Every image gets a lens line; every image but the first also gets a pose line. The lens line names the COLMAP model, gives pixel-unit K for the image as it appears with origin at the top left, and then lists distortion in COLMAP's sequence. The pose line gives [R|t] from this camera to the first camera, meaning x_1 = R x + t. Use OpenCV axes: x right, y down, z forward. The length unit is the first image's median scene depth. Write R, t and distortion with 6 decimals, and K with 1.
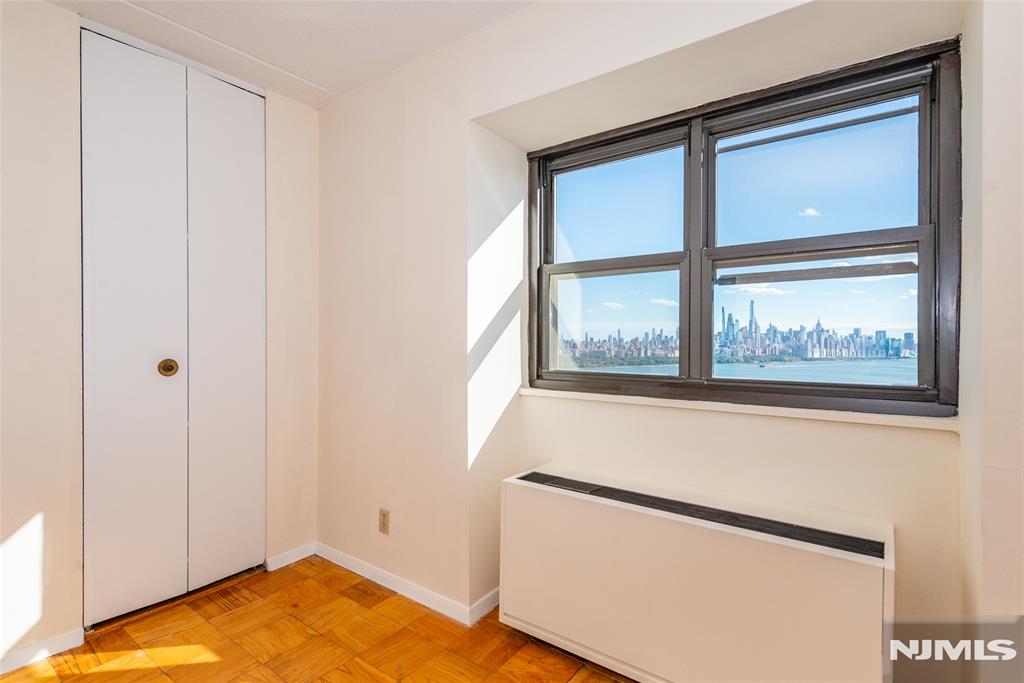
lens RADIAL K [[500.5, 0, 512.0], [0, 500.5, 341.5], [0, 0, 1]] dist [0.001854, 0.000301]
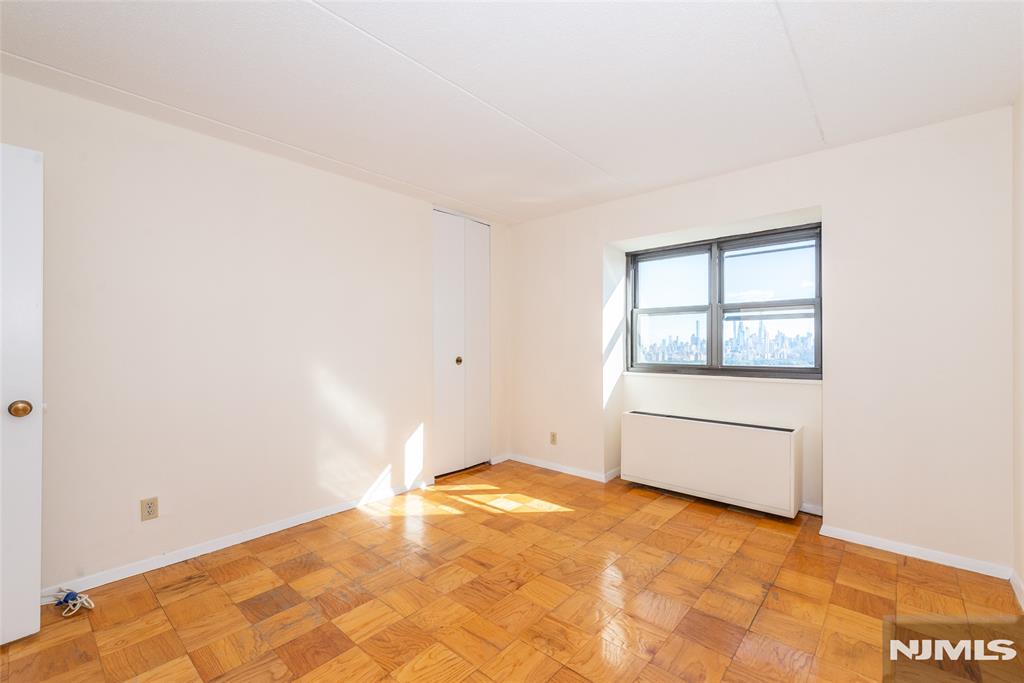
lens RADIAL K [[444.1, 0, 508.7], [0, 444.1, 345.2], [0, 0, 1]] dist [0.000741, -0.000011]
pose [[0.997477, -0.003168, -0.070926, -0.330733], [0.002805, 0.999982, -0.005222, -0.003757], [0.070941, 0.005010, 0.997468, -0.839407]]
